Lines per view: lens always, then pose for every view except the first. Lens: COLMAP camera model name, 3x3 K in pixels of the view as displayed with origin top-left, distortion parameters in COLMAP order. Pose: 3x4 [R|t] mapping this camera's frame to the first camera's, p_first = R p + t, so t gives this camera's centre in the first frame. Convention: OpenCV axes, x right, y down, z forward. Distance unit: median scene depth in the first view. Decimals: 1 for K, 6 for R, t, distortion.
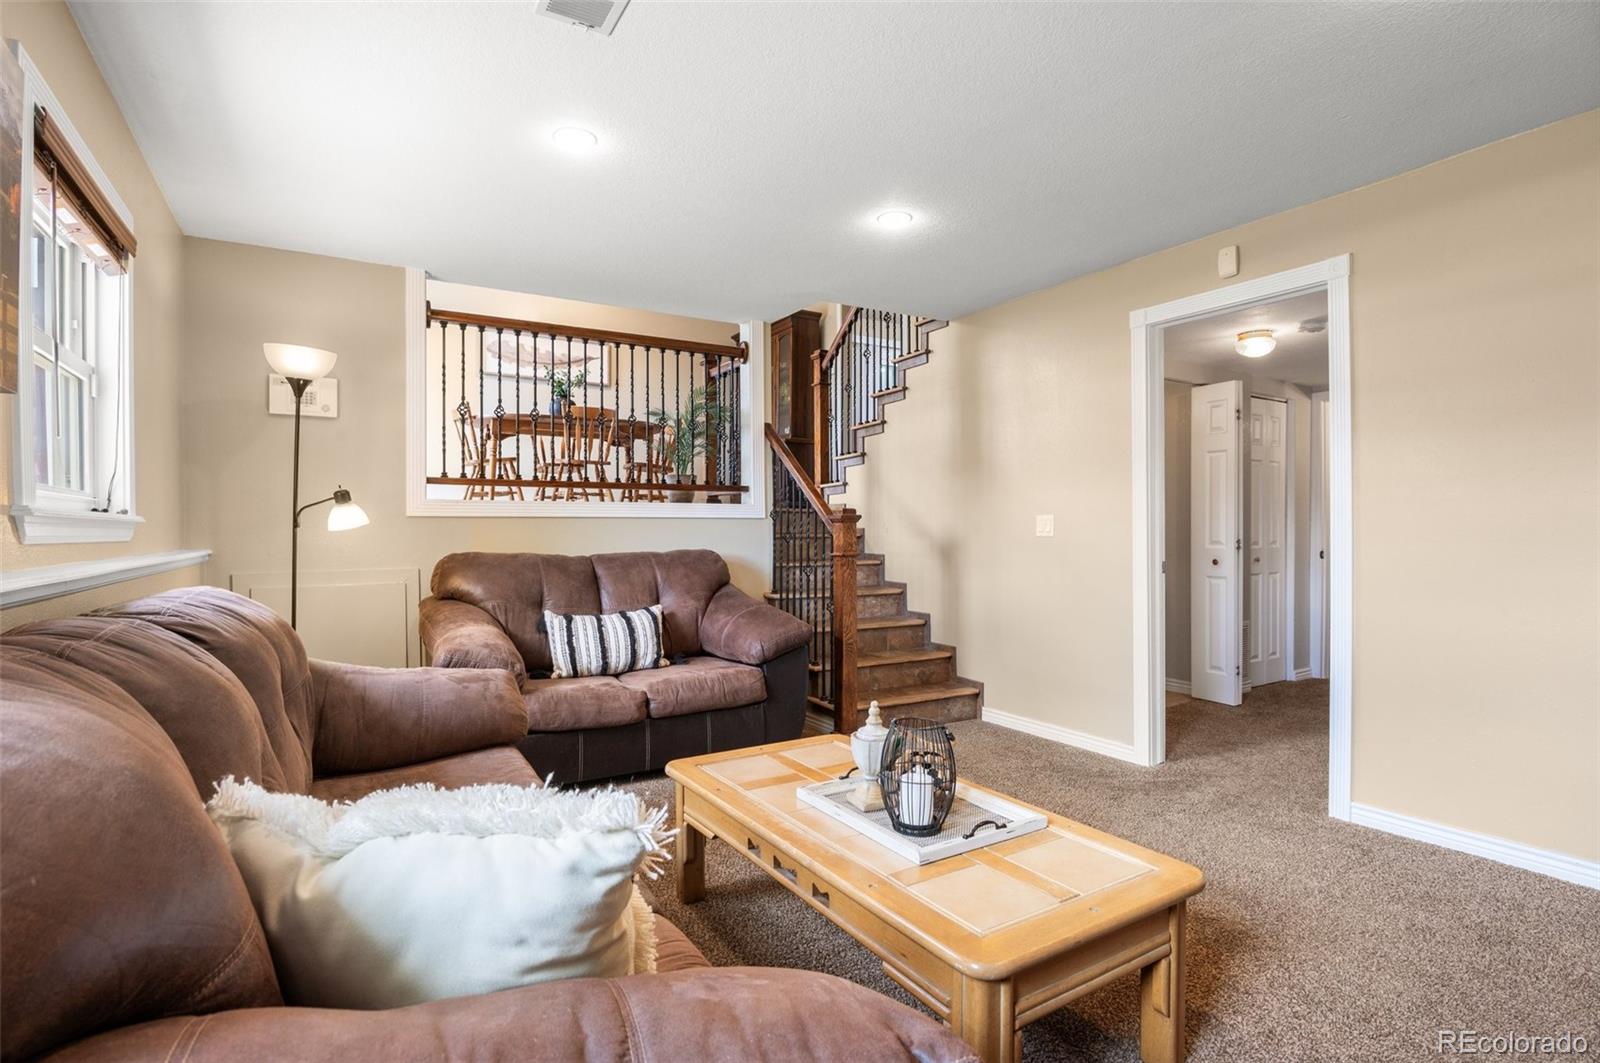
lens RADIAL K [[787.3, 0, 796.9], [0, 787.3, 528.3], [0, 0, 1]] dist [-0.012120, -0.000448]
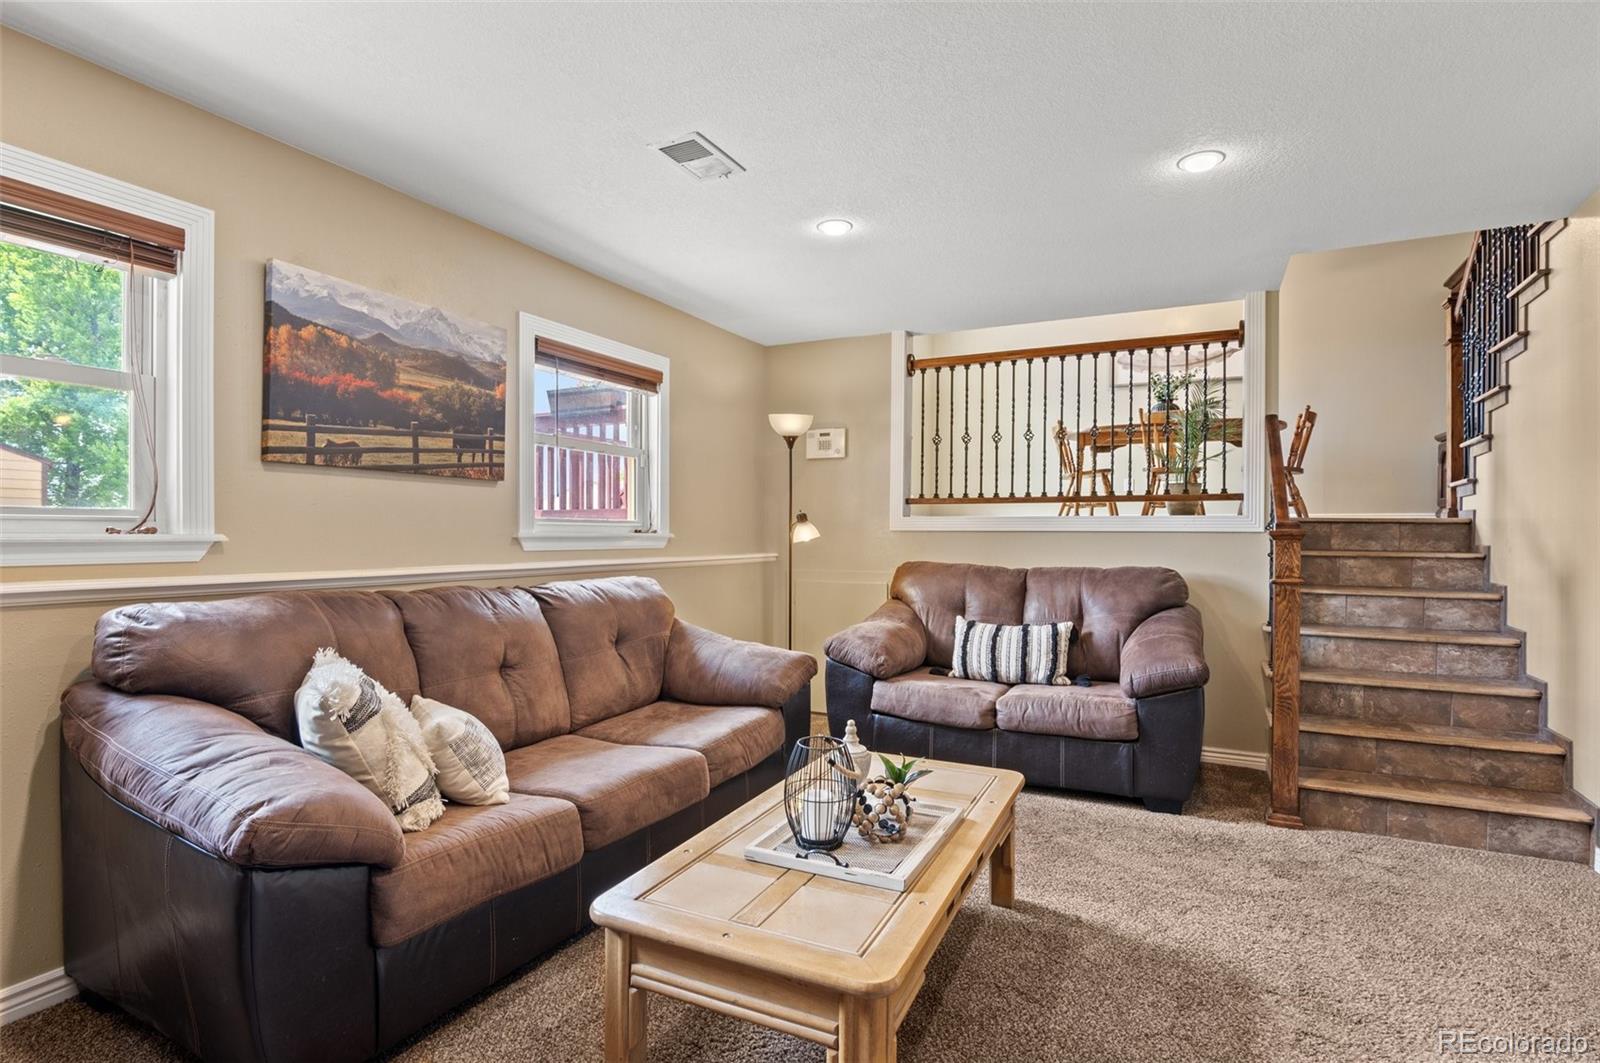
lens RADIAL K [[787.3, 0, 796.9], [0, 787.3, 528.3], [0, 0, 1]] dist [-0.012120, -0.000448]
pose [[0.543700, 0.001364, -0.839279, 0.469557], [-0.004788, 0.999987, -0.001477, -0.016473], [0.839266, 0.004822, 0.543699, 0.187723]]
